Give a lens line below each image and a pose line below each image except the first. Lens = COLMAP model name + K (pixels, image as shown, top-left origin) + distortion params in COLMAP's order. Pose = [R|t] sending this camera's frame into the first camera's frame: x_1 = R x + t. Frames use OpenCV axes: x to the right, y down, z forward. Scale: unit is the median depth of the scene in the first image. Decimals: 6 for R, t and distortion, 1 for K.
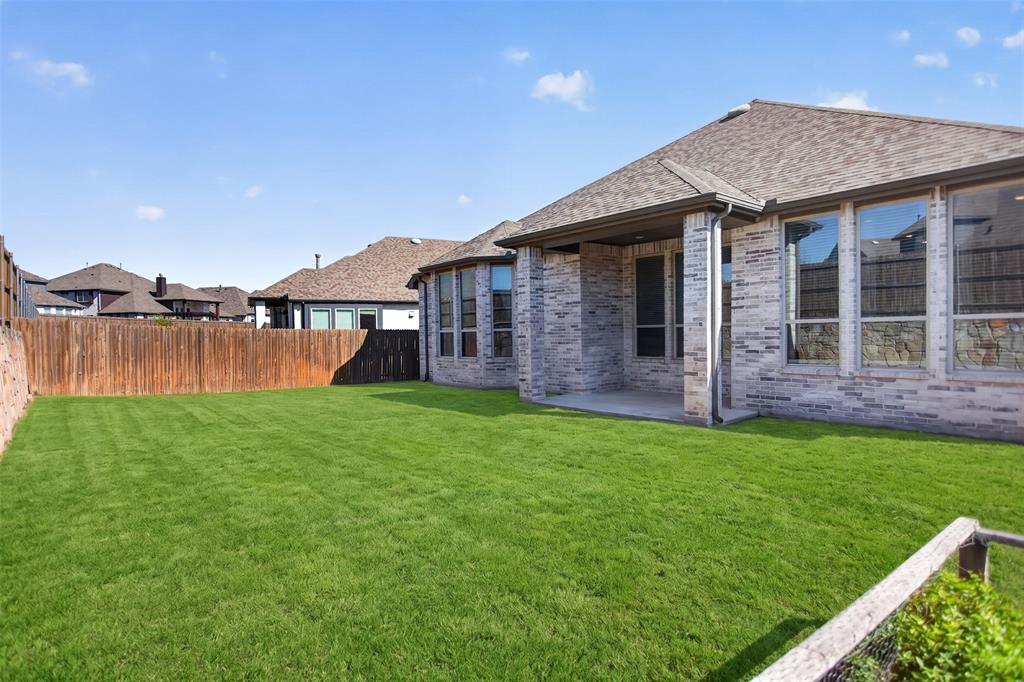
lens RADIAL K [[548.6, 0, 512.0], [0, 548.6, 341.0], [0, 0, 1]] dist [-0.002456, -0.000398]
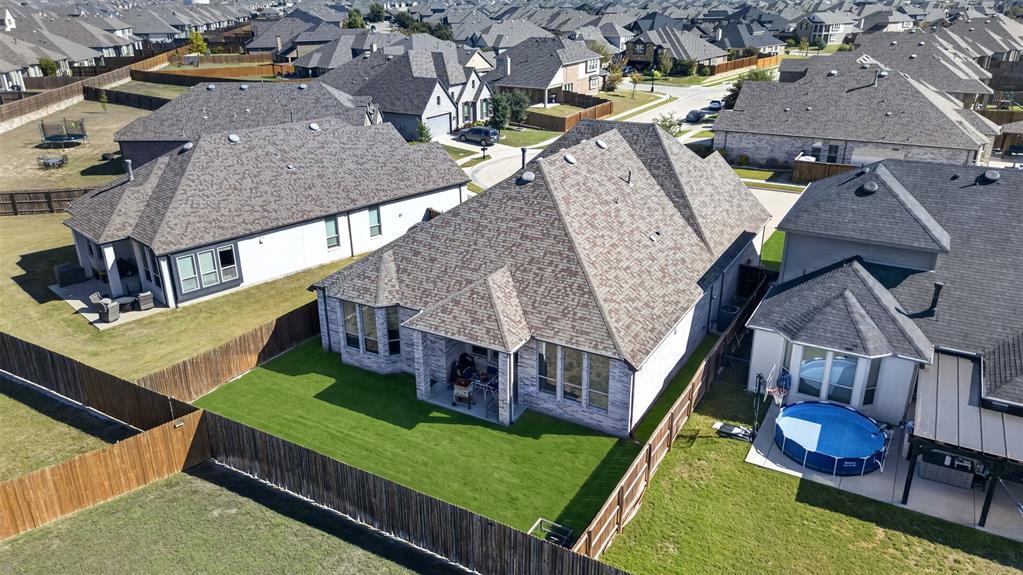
lens RADIAL K [[717.6, 0, 511.5], [0, 717.6, 287.5], [0, 0, 1]] dist [0.063188, -0.001900]
pose [[0.939922, -0.117290, 0.320607, -0.366532], [-0.004629, 0.934663, 0.355505, -0.959063], [-0.341357, -0.335631, 0.877968, -1.012859]]
